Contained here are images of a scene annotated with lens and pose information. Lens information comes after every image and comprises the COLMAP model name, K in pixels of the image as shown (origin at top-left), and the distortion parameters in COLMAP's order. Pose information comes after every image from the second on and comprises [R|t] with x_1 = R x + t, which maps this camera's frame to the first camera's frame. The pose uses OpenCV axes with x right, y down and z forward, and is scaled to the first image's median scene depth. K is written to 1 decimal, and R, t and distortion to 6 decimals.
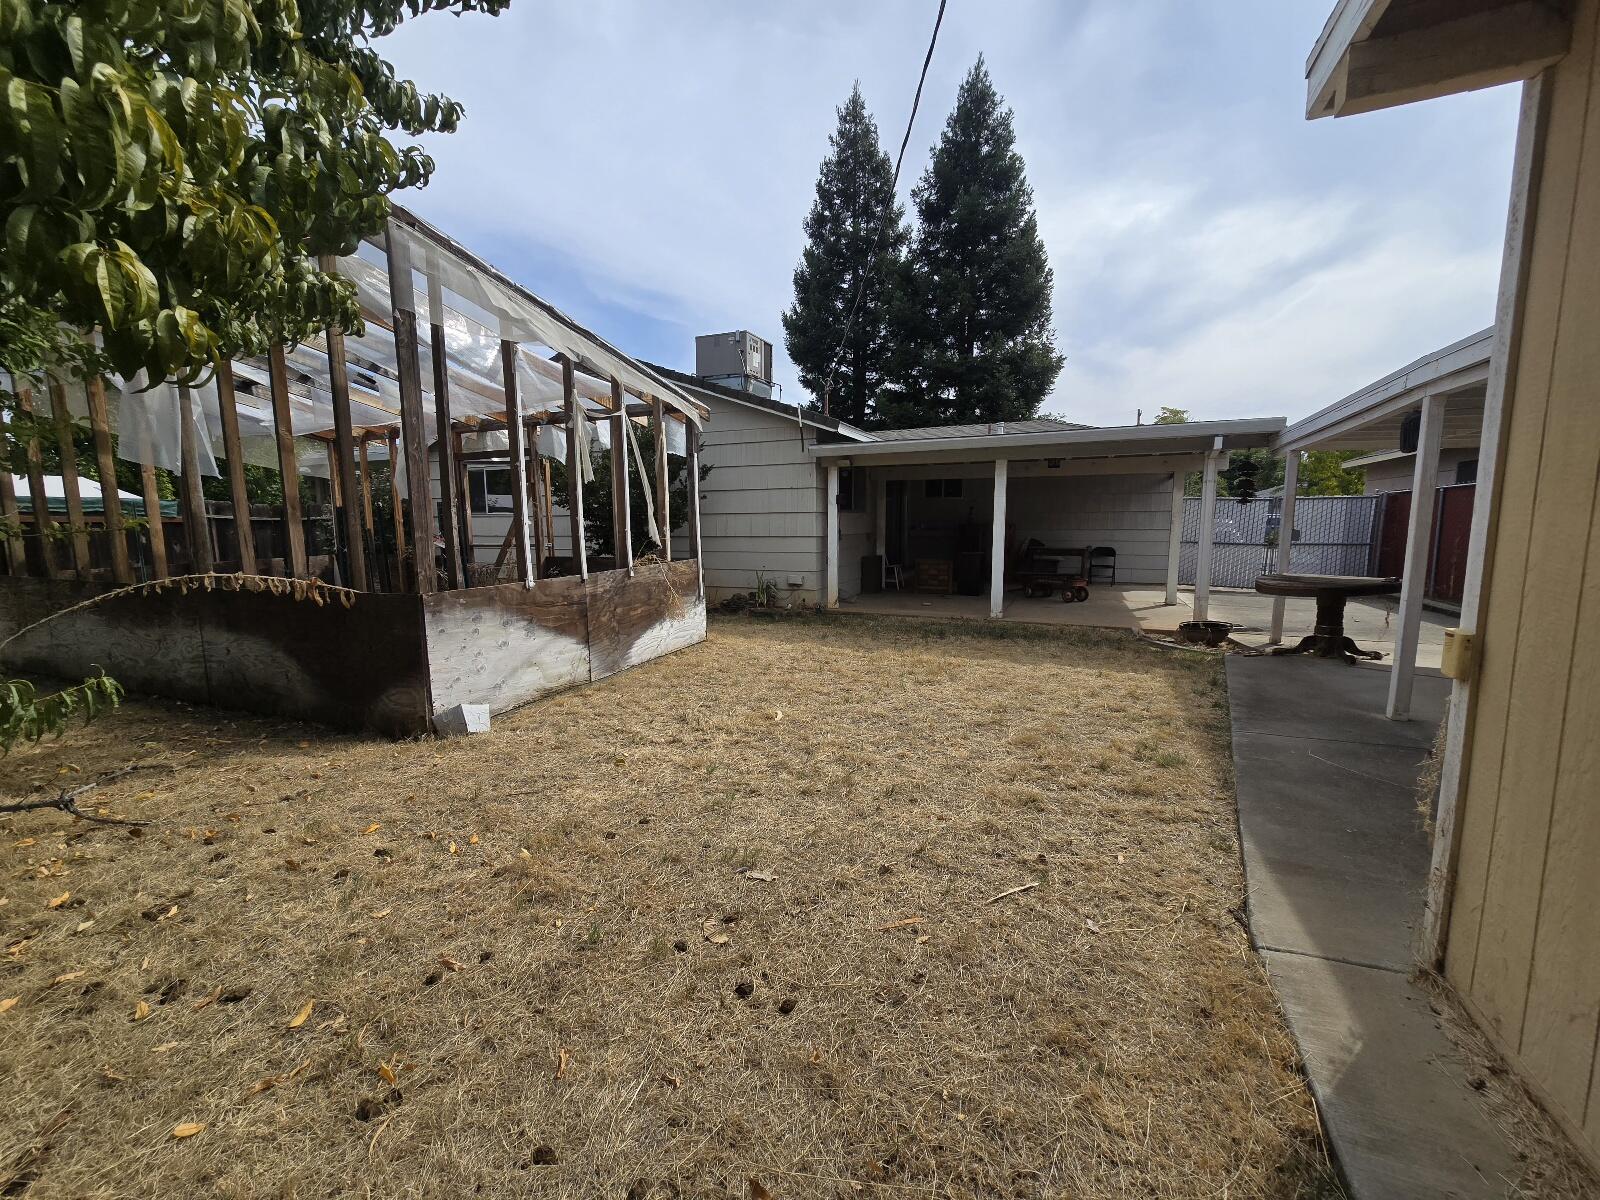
lens RADIAL K [[655.9, 0, 794.0], [0, 655.9, 608.2], [0, 0, 1]] dist [-0.003555, 0.001350]
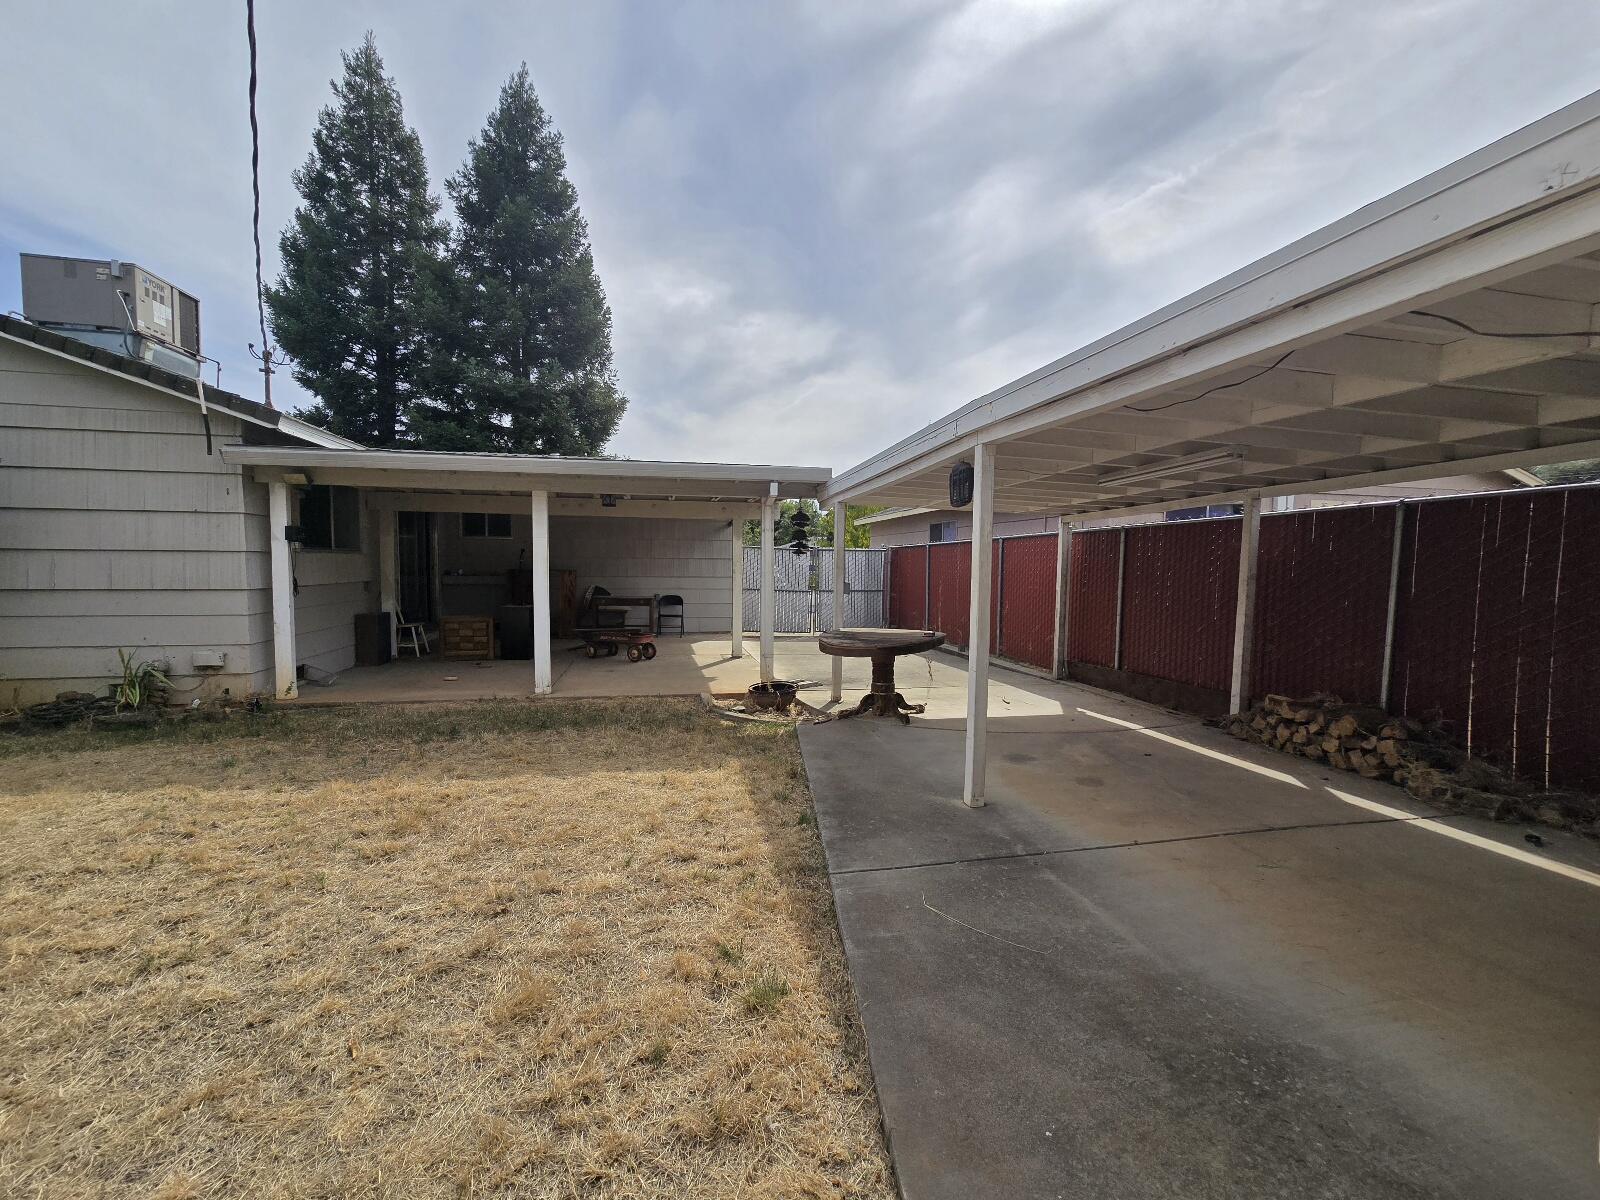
lens RADIAL K [[655.9, 0, 794.0], [0, 655.9, 608.2], [0, 0, 1]] dist [-0.003555, 0.001350]
pose [[0.816183, -0.024066, 0.577292, 0.074345], [0.060093, 0.997249, -0.043388, -0.023915], [-0.574660, 0.070104, 0.815384, 0.135313]]
